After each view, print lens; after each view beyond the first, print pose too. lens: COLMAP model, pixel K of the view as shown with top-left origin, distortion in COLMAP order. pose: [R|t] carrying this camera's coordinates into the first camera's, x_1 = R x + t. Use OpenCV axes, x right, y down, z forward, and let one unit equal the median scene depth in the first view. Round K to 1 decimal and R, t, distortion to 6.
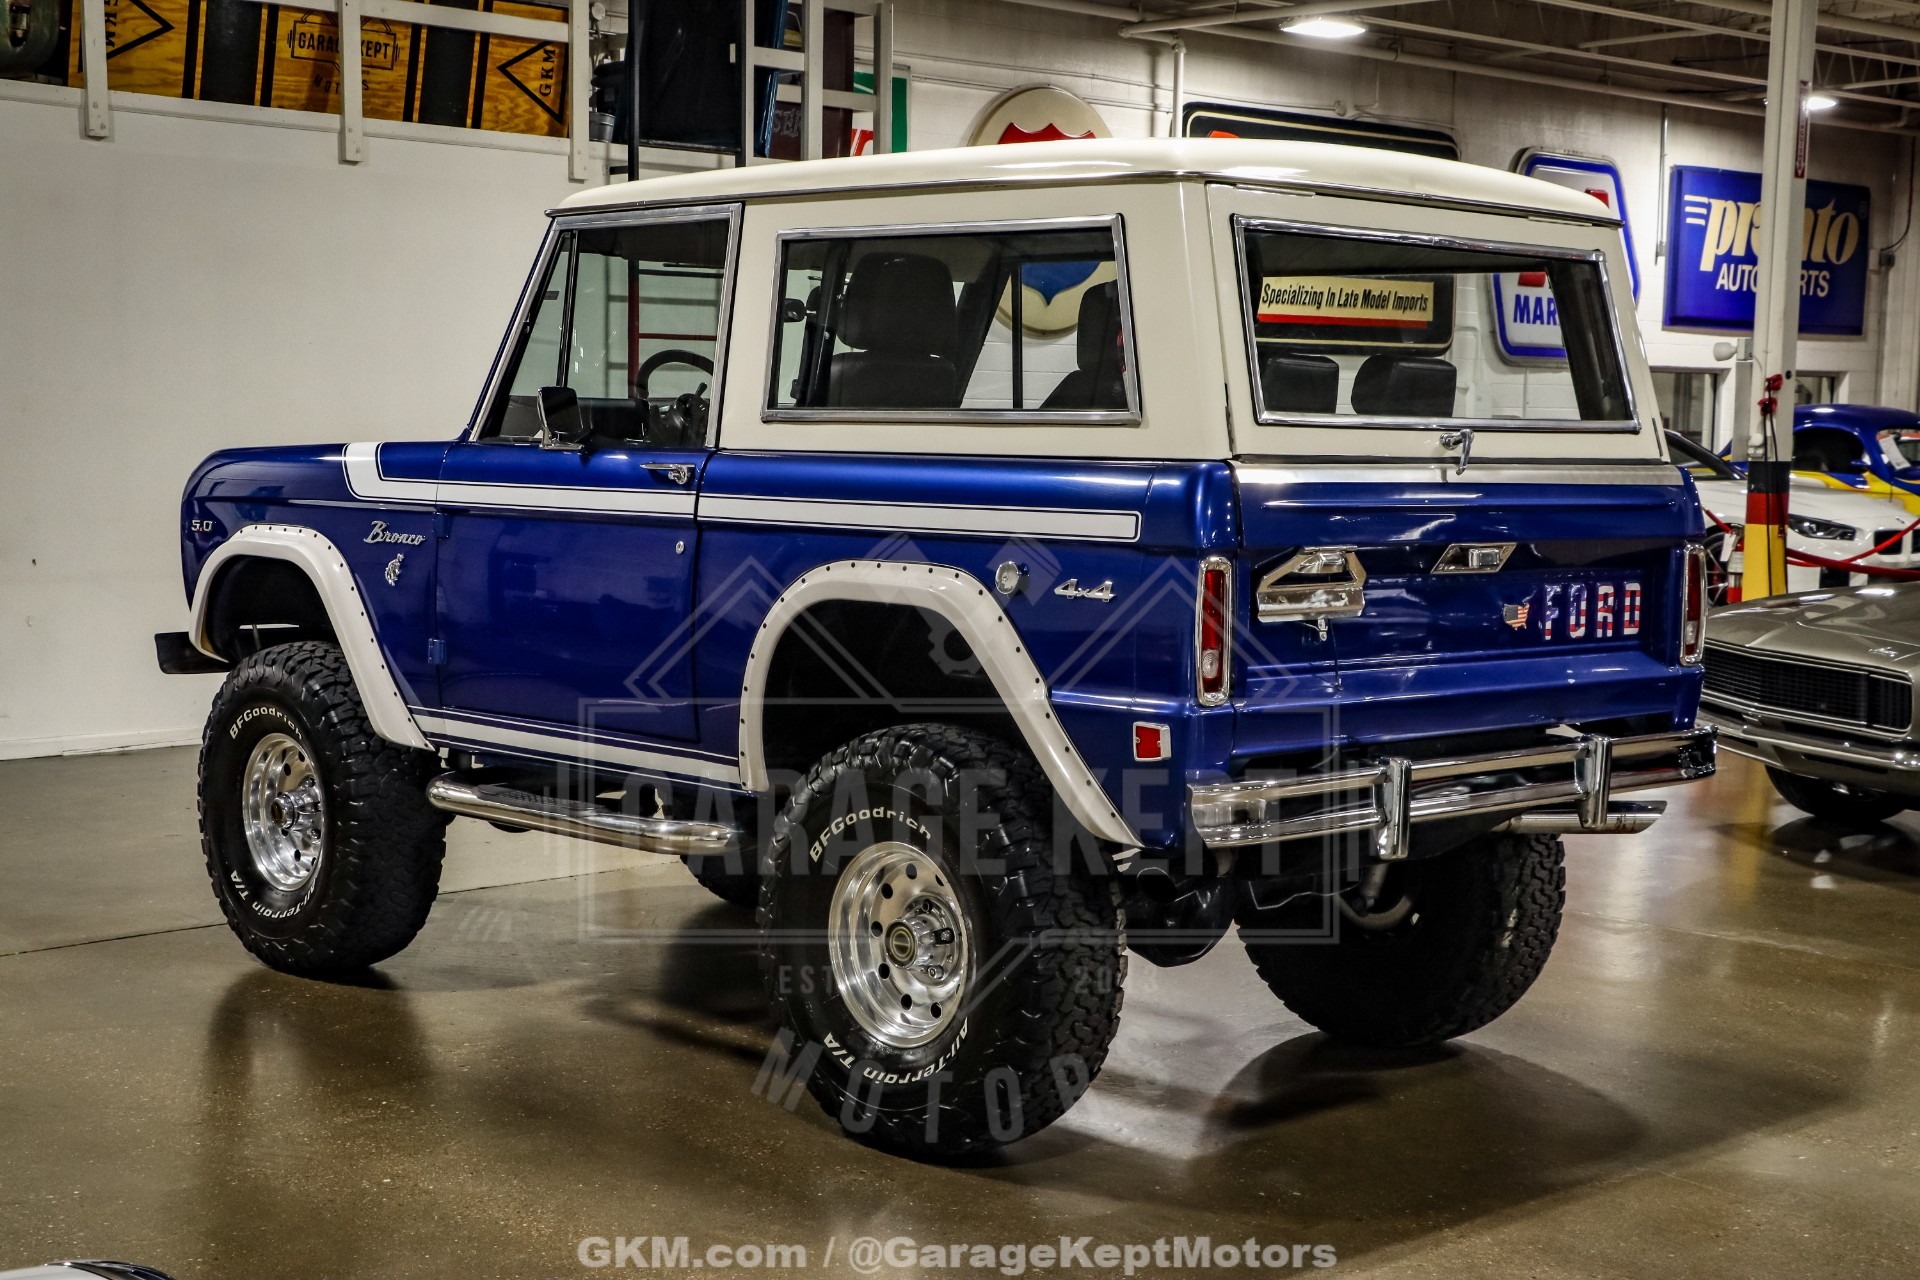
lens RADIAL K [[2778.9, 0, 968.5], [0, 2778.9, 676.9], [0, 0, 1]] dist [0.001723, 0.608193]
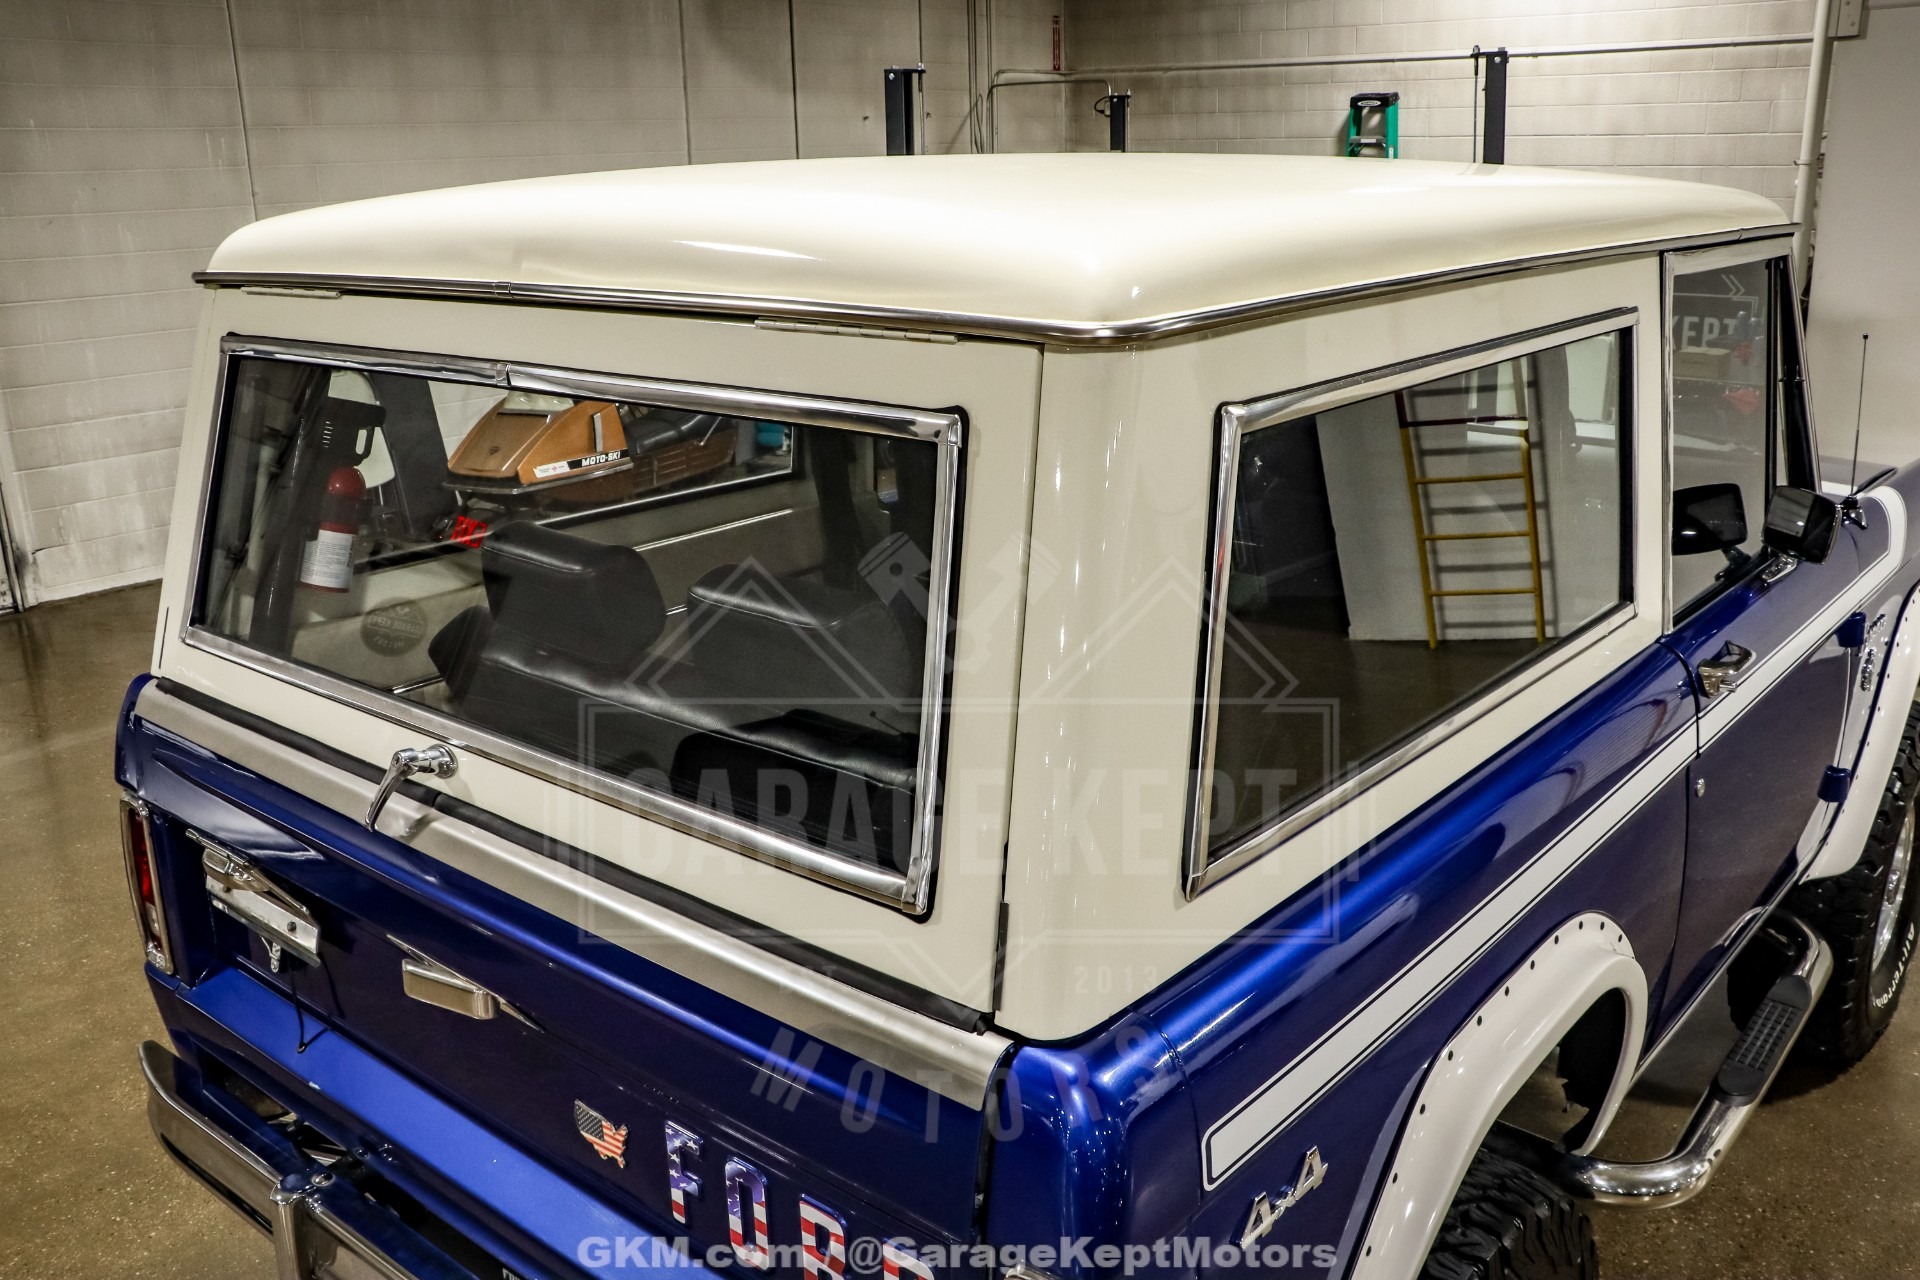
lens RADIAL K [[1663.0, 0, 971.7], [0, 1663.0, 663.7], [0, 0, 1]] dist [-0.170758, 0.178988]
pose [[0.107005, 0.277187, -0.954839, 0.365619], [-0.072618, 0.959967, 0.270537, -0.149163], [0.991603, 0.040390, 0.122850, 0.810733]]
